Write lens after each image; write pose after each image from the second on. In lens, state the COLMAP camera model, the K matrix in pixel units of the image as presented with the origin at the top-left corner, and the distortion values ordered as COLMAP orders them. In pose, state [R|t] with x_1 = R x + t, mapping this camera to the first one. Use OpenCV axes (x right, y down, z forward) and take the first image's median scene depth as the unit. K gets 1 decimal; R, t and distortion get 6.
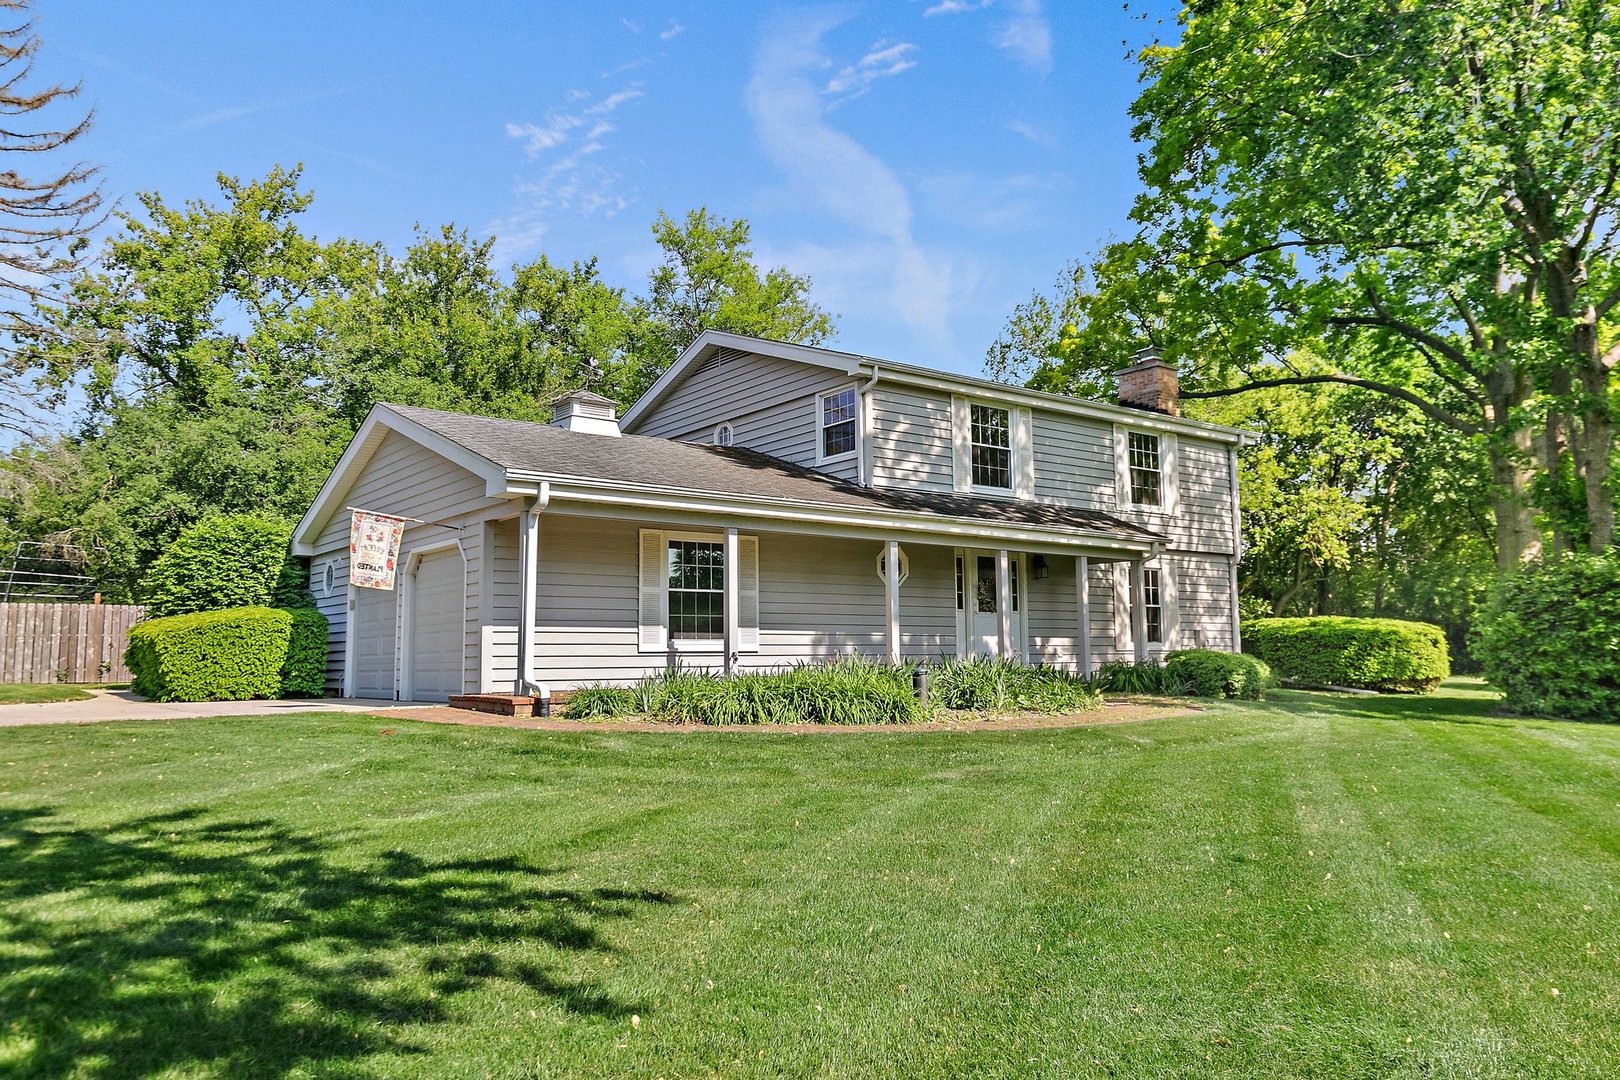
lens RADIAL K [[1172.1, 0, 805.7], [0, 1172.1, 536.3], [0, 0, 1]] dist [-0.004942, -0.000646]
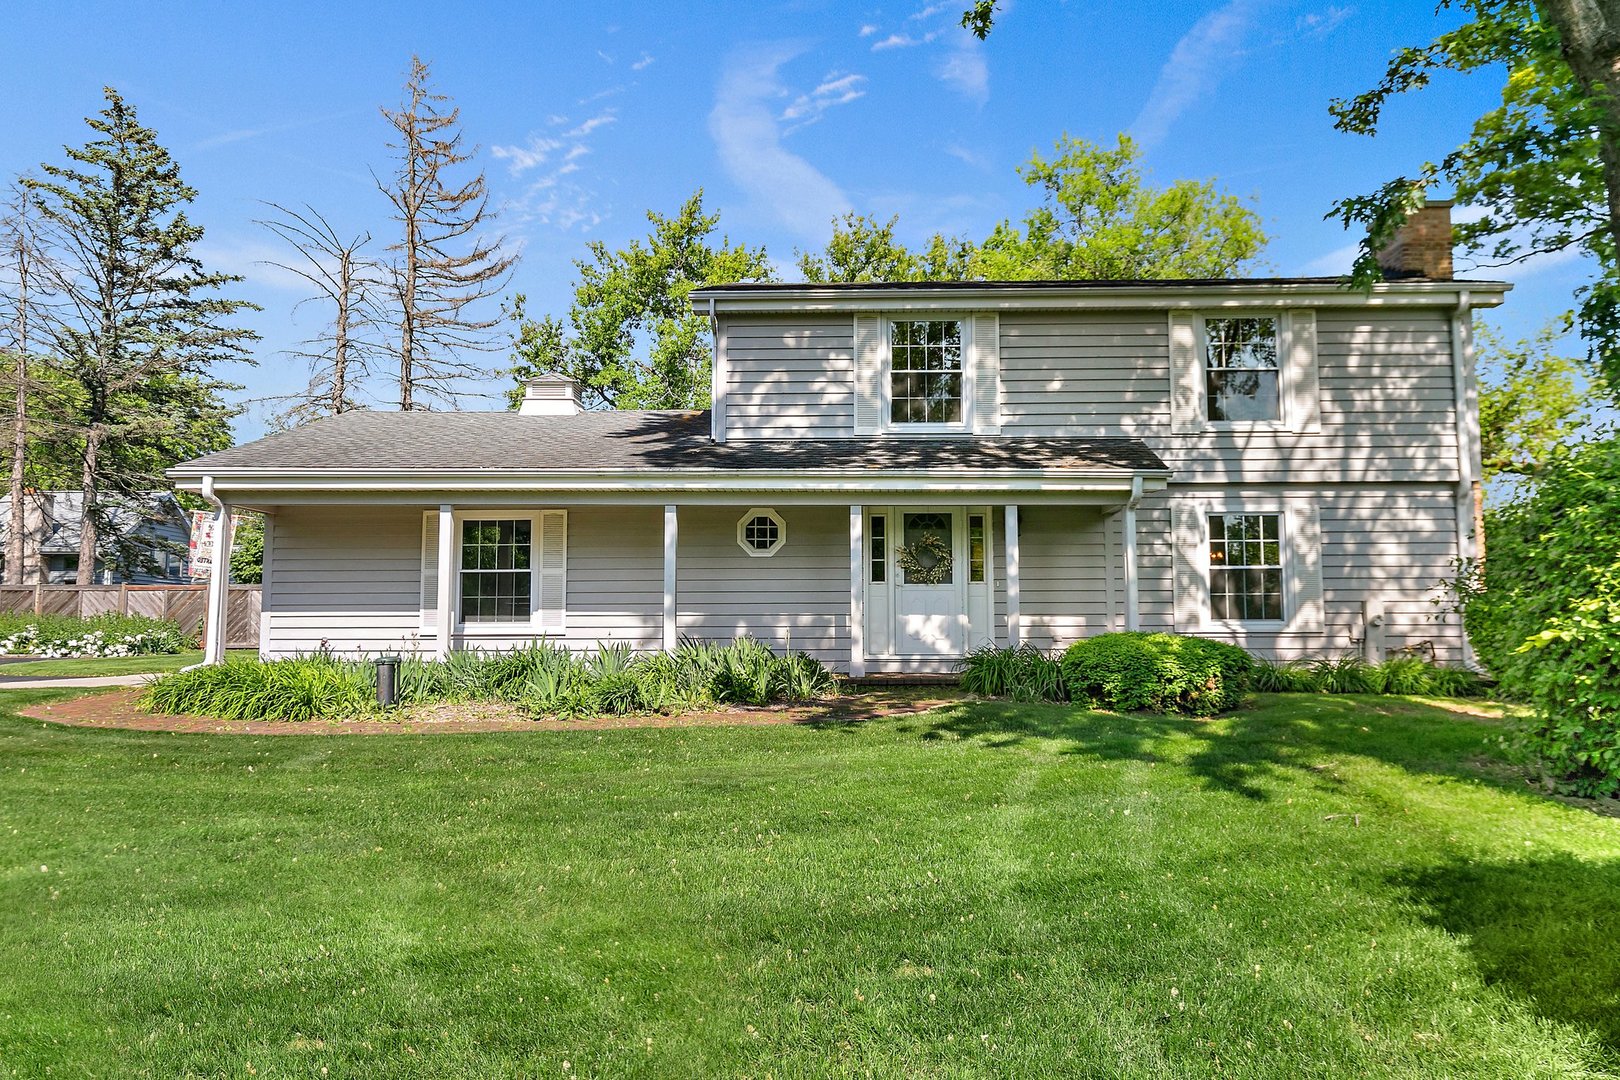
lens RADIAL K [[1172.1, 0, 808.6], [0, 1172.1, 541.5], [0, 0, 1]] dist [-0.004942, -0.000646]
pose [[0.779136, -0.045038, -0.625235, 0.627794], [0.060388, 0.998169, 0.003351, 0.030820], [0.623939, -0.040367, 0.780430, 0.369700]]
